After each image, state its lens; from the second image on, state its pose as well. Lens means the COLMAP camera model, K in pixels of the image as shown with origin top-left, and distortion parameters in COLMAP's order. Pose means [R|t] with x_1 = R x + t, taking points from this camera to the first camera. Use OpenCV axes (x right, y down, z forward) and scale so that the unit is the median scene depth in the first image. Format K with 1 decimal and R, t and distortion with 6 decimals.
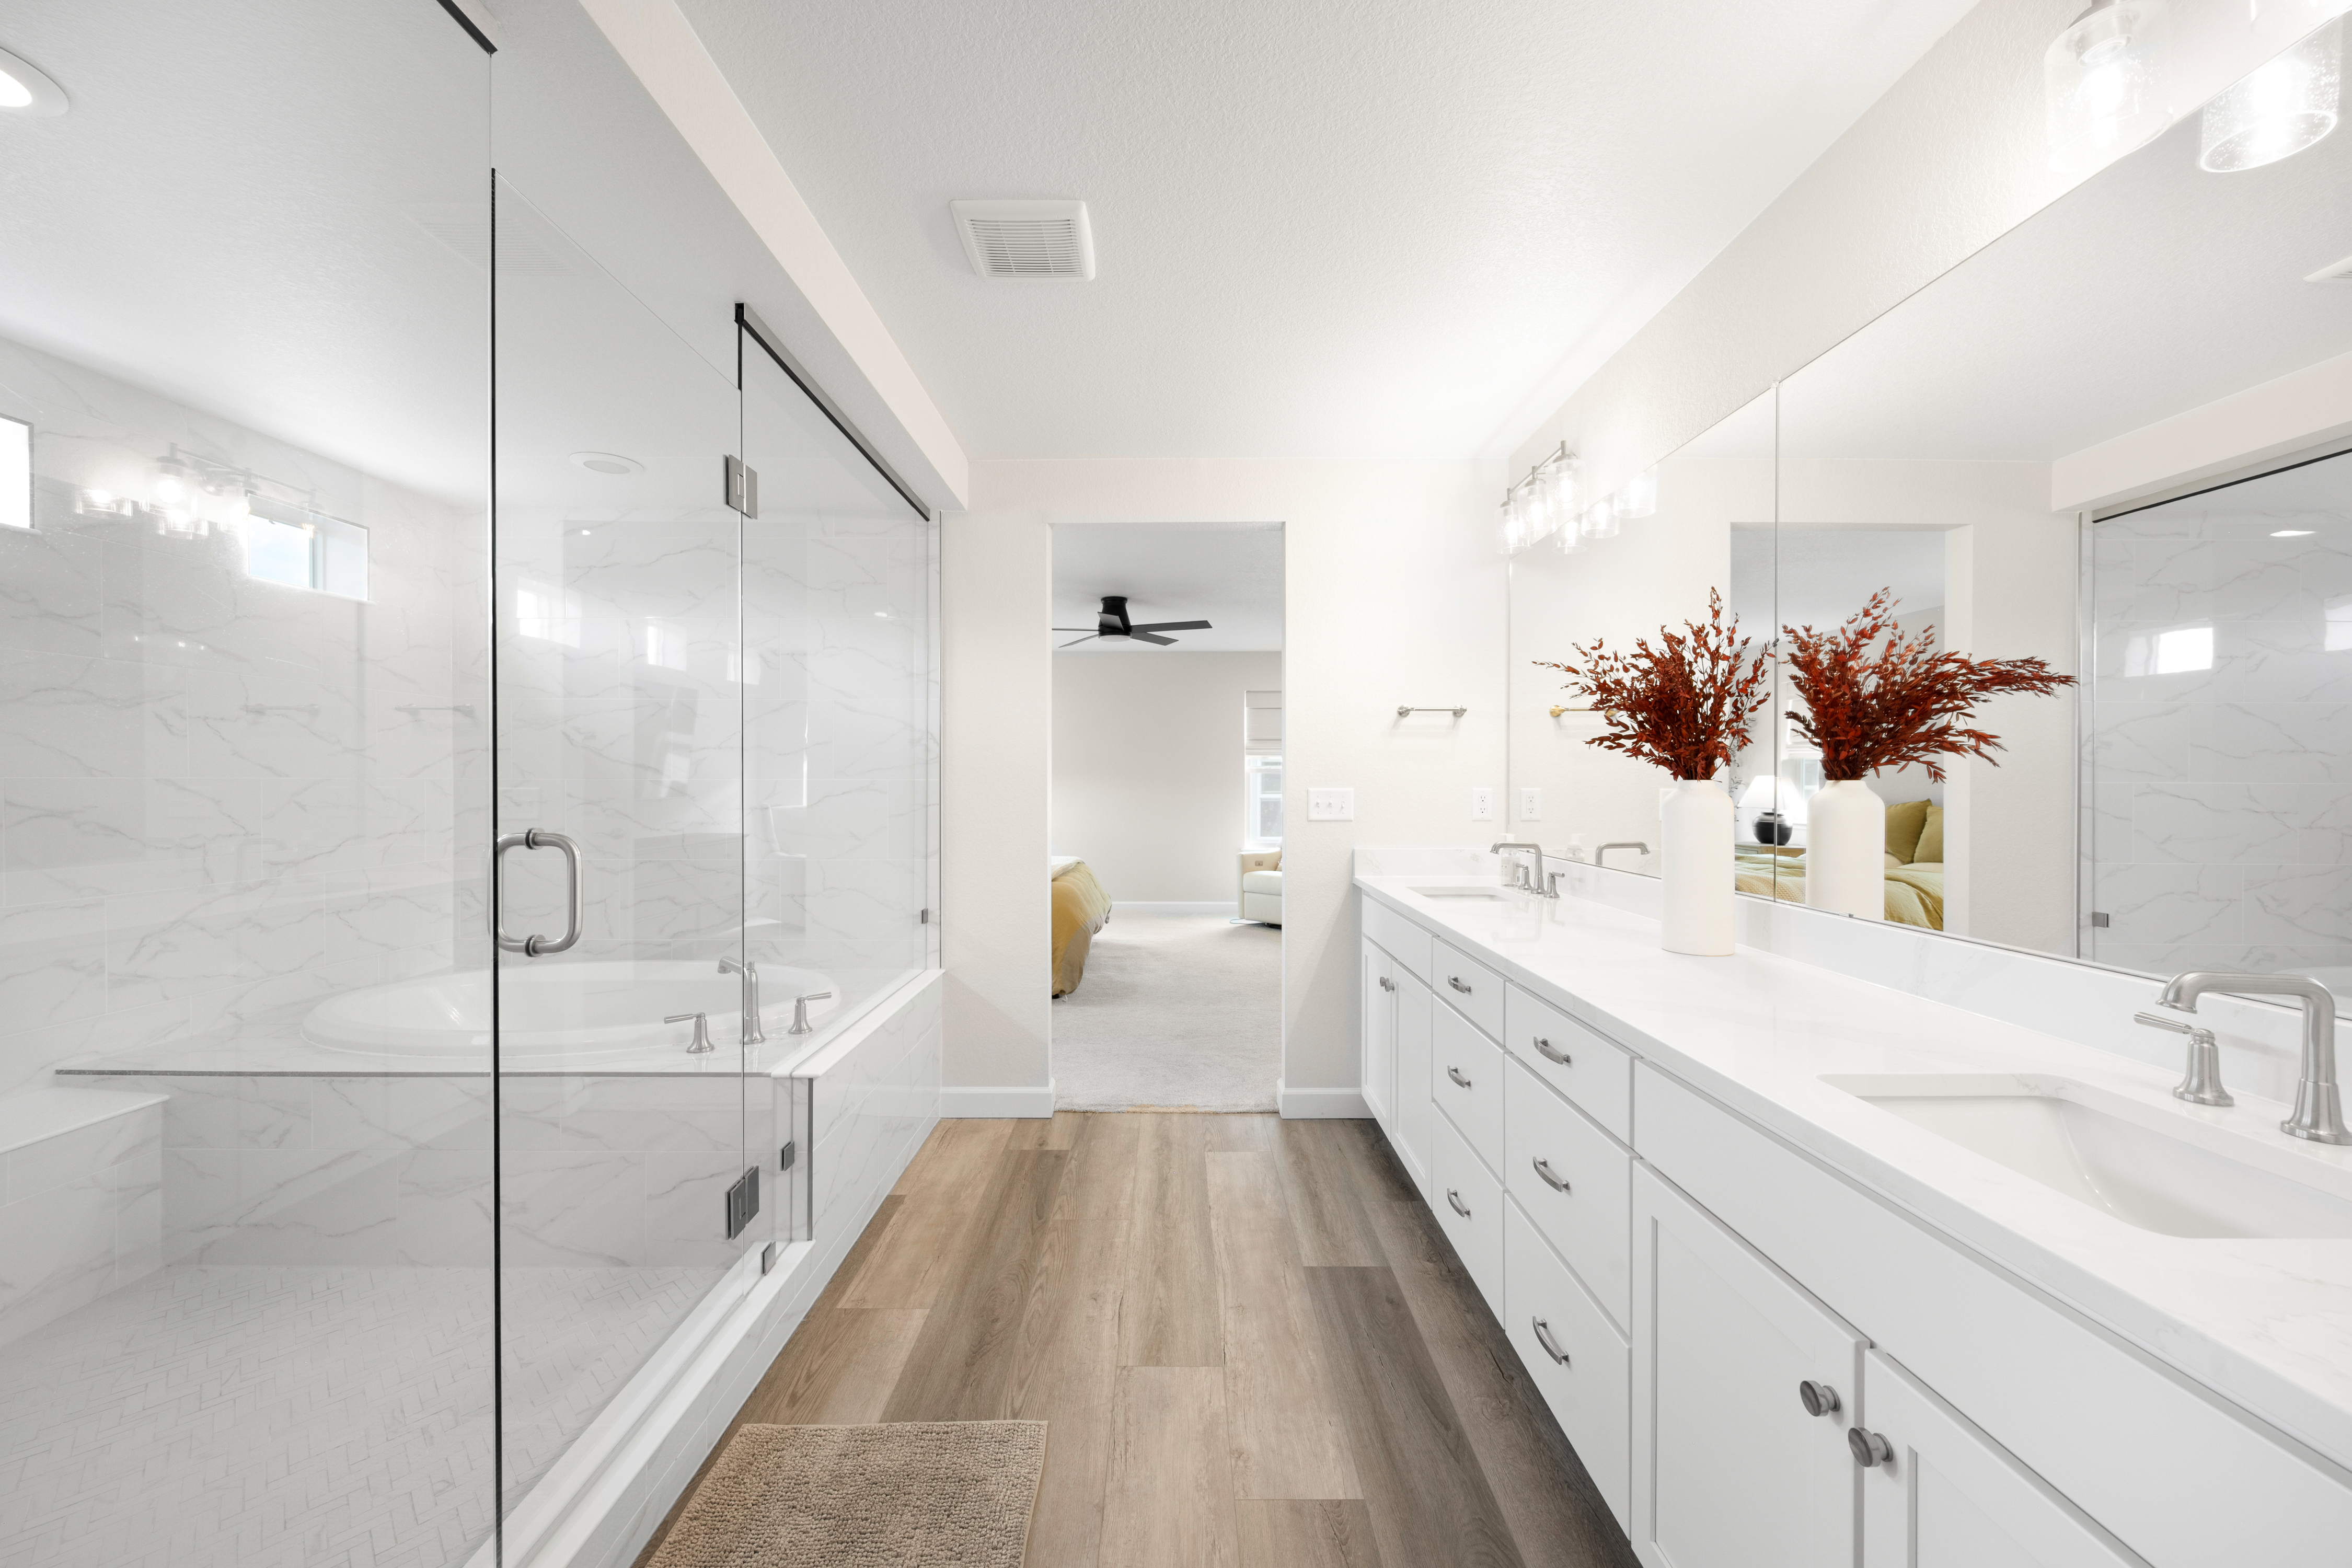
lens RADIAL K [[910.9, 0, 1176.0], [0, 910.9, 784.0], [0, 0, 1]] dist [-0.001993, -0.000315]
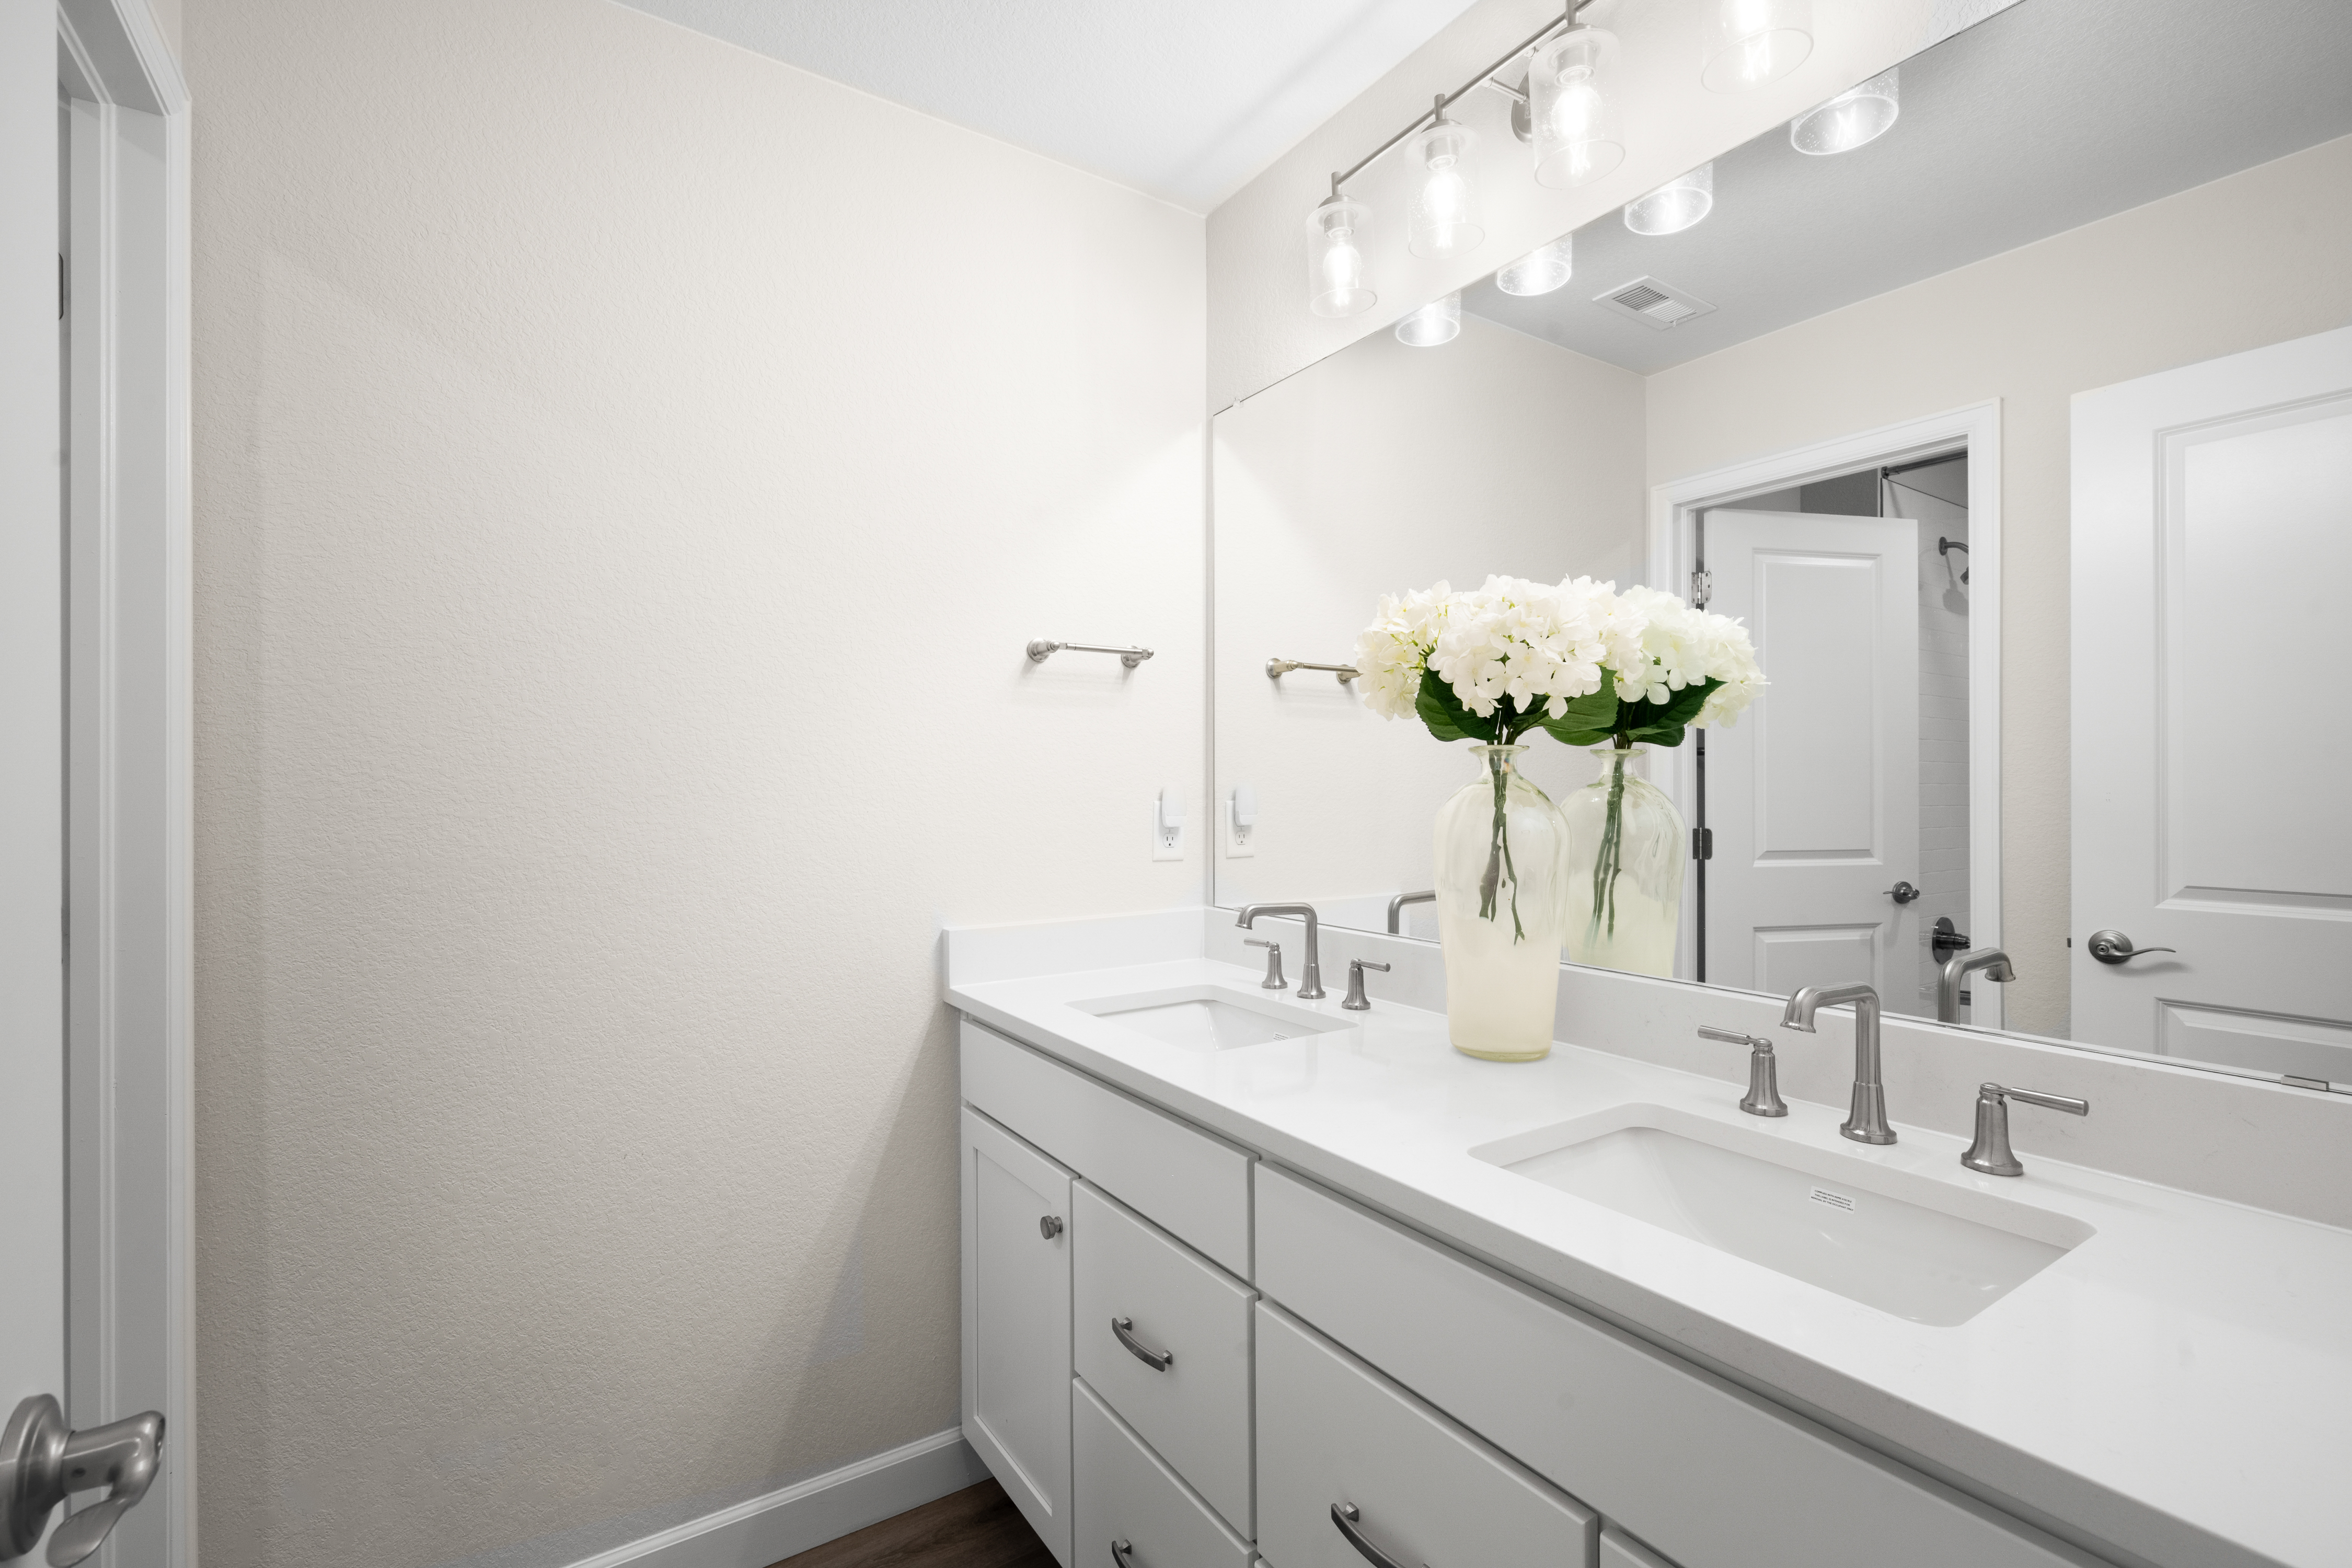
lens RADIAL K [[1036.1, 0, 1176.0], [0, 1036.1, 784.0], [0, 0, 1]] dist [-0.001448, -0.000092]
pose [[0.840588, -0.004319, 0.541657, 0.001155], [0.006408, 0.999978, -0.001970, -0.003921], [-0.541637, 0.005127, 0.840597, 0.469306]]
